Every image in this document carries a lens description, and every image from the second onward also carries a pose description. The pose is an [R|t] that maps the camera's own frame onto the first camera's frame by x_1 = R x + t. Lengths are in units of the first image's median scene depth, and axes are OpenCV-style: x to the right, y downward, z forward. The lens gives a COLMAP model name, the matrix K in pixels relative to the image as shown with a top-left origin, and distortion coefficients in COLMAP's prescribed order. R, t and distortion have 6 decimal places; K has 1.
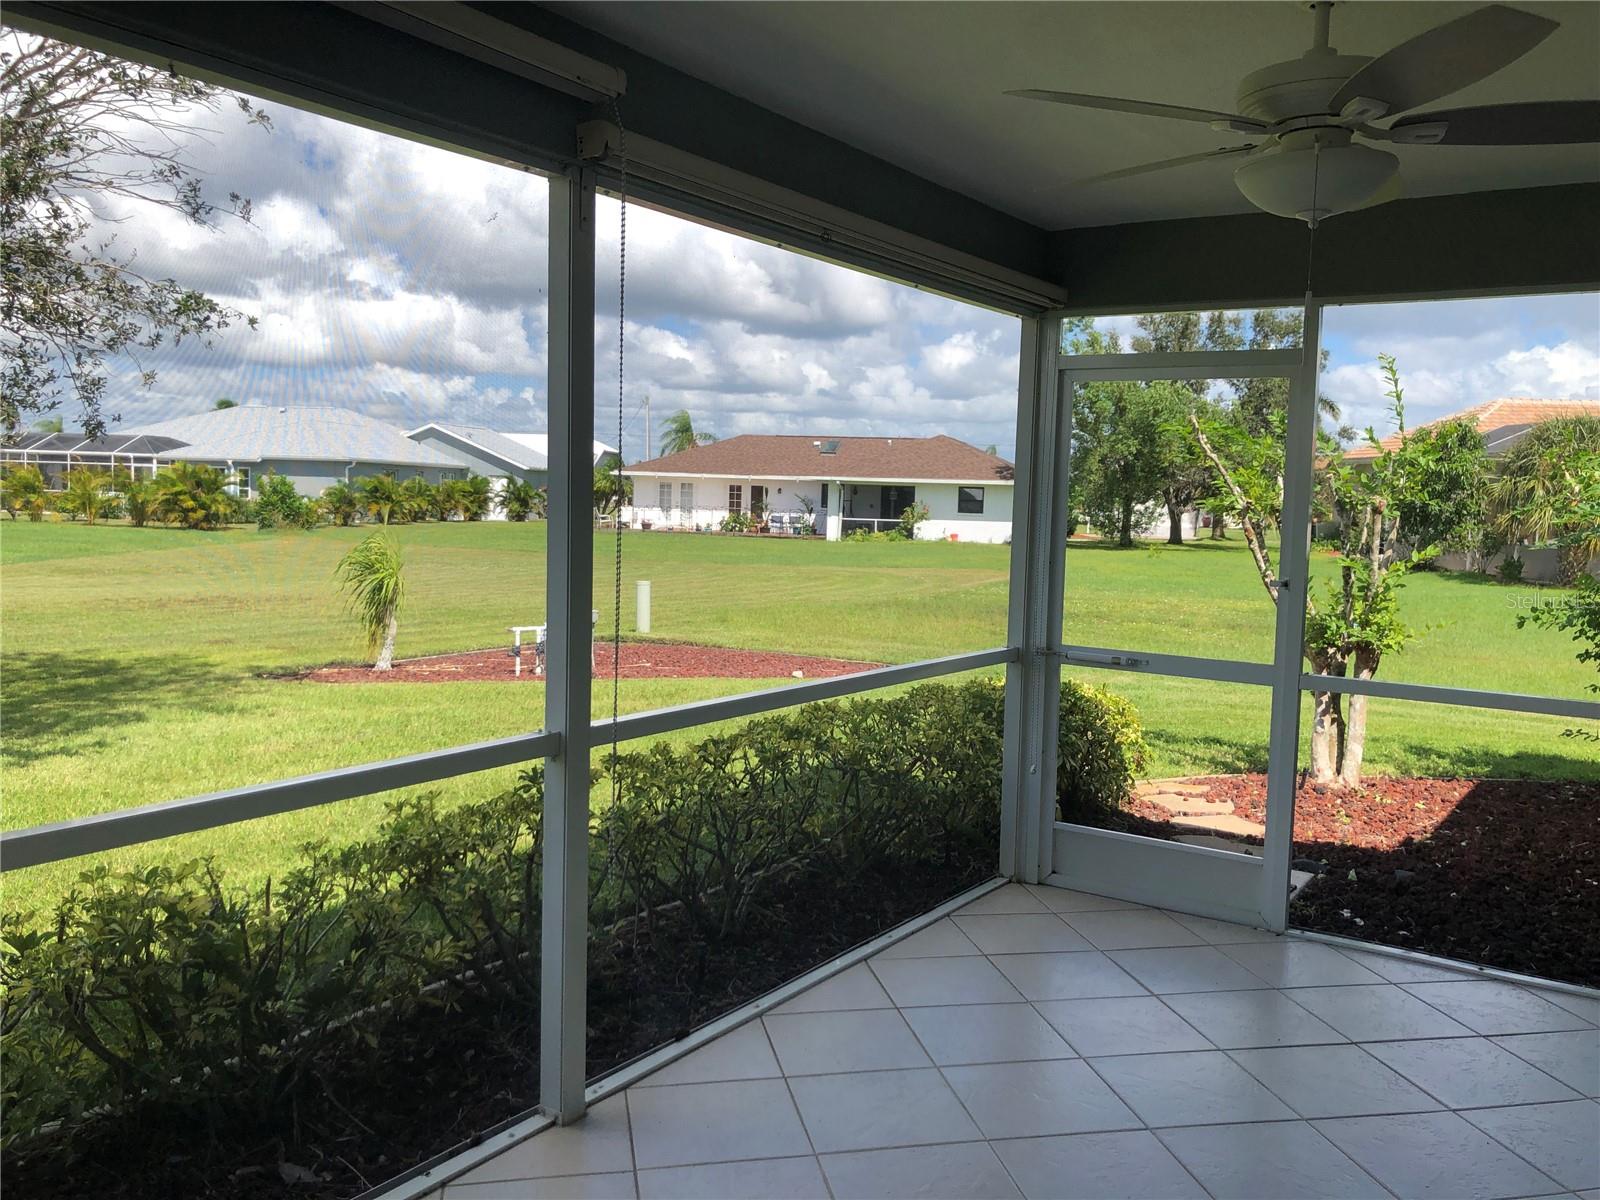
lens RADIAL K [[1332.3, 0, 800.0], [0, 1332.3, 600.0], [0, 0, 1]] dist [0.012892, 0.016762]
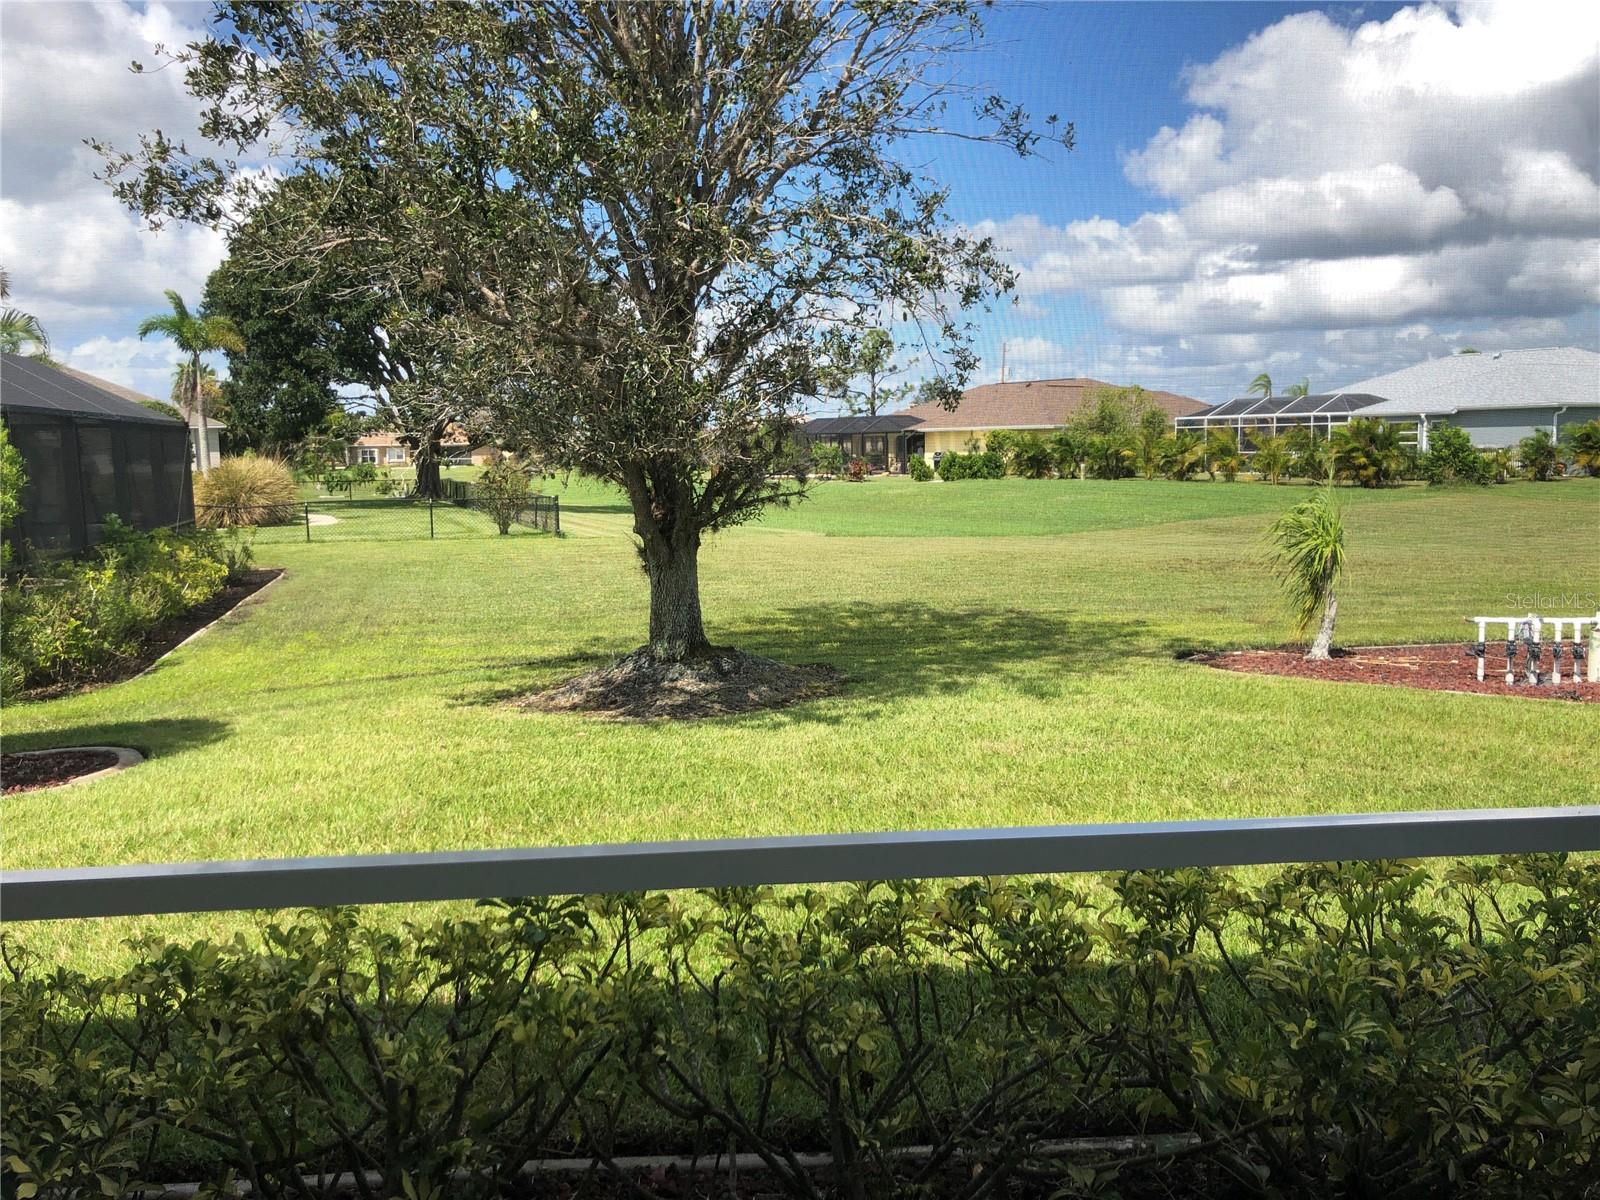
lens RADIAL K [[1300.6, 0, 800.0], [0, 1300.6, 600.0], [0, 0, 1]] dist [0.005443, 0.001762]
pose [[0.616499, 0.054640, -0.785458, 0.043478], [-0.027353, 0.998473, 0.047989, -0.004821], [0.786881, -0.008101, 0.617052, 0.087420]]
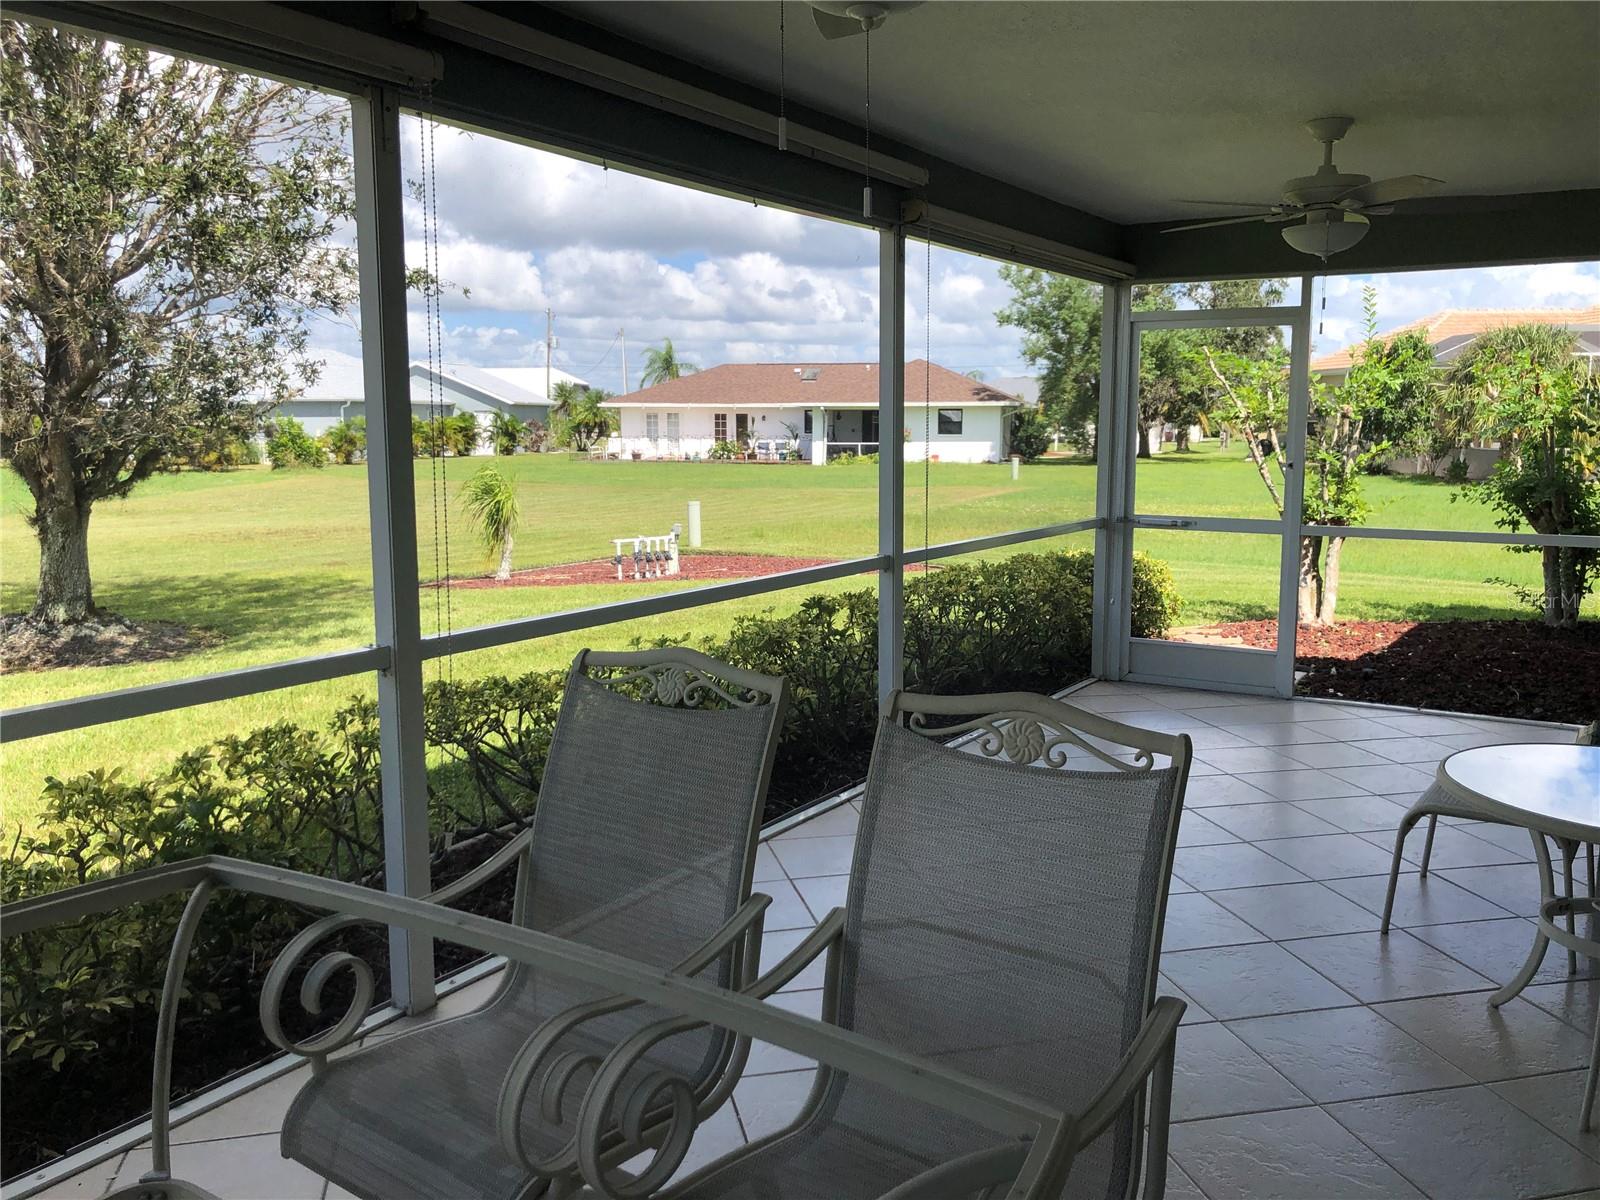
lens RADIAL K [[1353.4, 0, 800.0], [0, 1353.4, 600.0], [0, 0, 1]] dist [0.014937, -0.002402]
pose [[0.998909, -0.033381, 0.032646, -0.032590], [0.031640, 0.998121, 0.052472, 0.005734], [-0.034336, -0.051382, 0.998089, -0.068656]]
